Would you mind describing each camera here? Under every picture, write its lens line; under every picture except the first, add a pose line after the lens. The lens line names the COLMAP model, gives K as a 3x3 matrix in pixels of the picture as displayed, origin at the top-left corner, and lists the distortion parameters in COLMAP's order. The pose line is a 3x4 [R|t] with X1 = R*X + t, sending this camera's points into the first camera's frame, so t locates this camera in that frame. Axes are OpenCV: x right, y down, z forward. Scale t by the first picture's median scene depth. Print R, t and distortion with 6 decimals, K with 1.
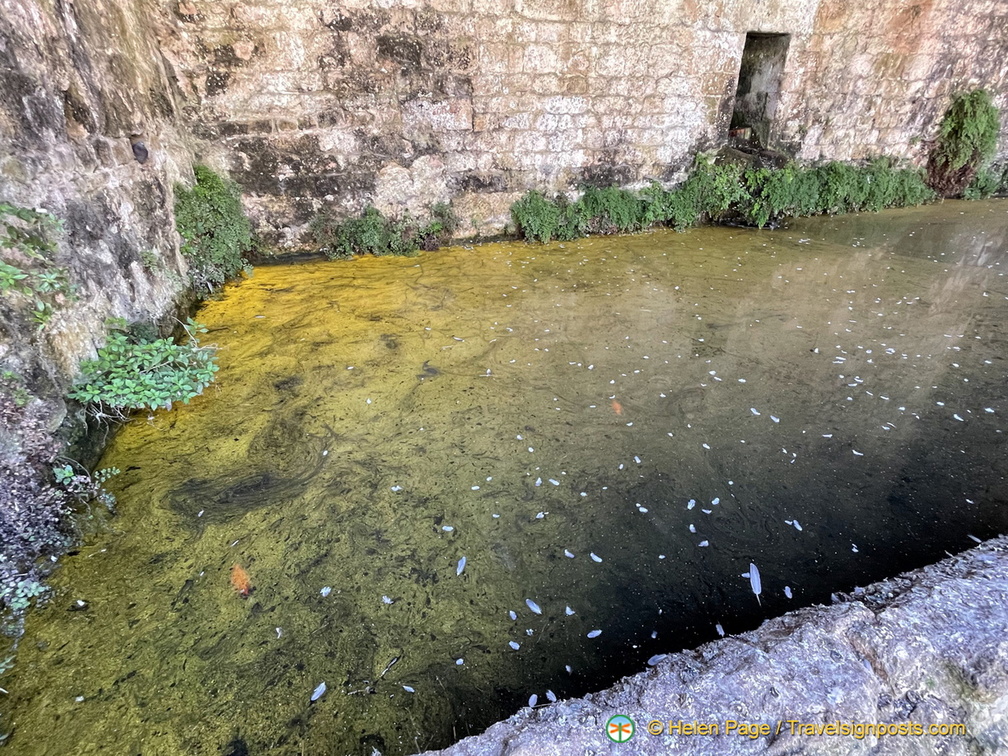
lens RADIAL K [[466.5, 0, 512.4], [0, 466.5, 371.9], [0, 0, 1]] dist [-0.010006, 0.003409]
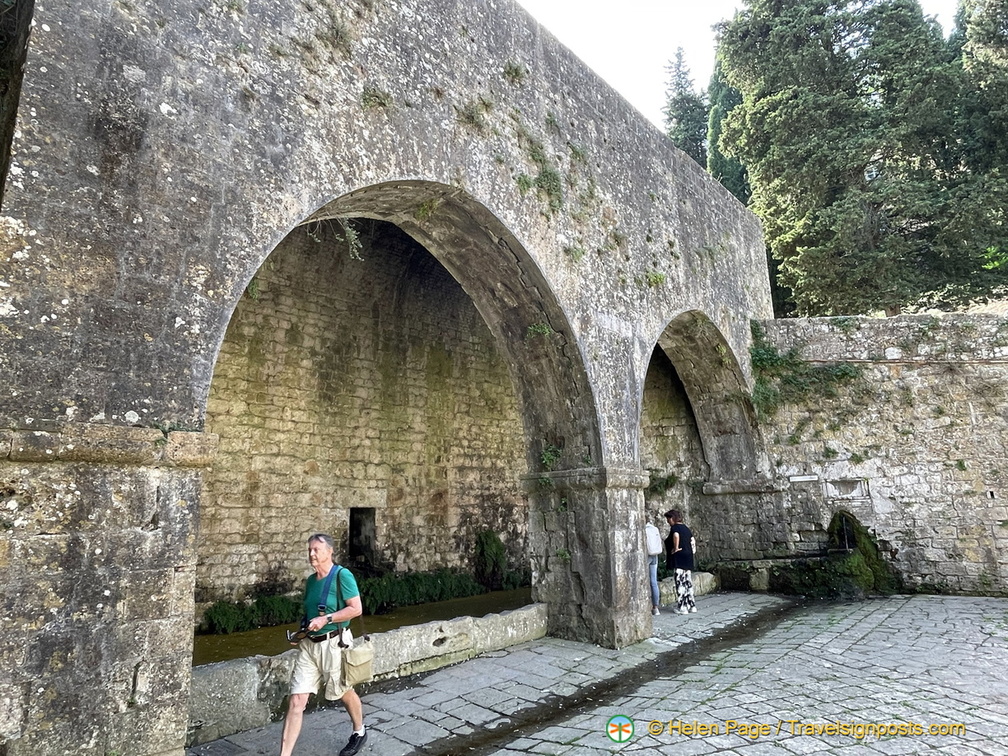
lens RADIAL K [[618.8, 0, 505.1], [0, 618.8, 375.9], [0, 0, 1]] dist [0.004306, -0.013231]
pose [[0.863471, 0.109254, 0.492424, -0.233531], [0.250595, 0.754331, -0.606784, 0.524978], [-0.437744, 0.647340, 0.623965, -1.162510]]
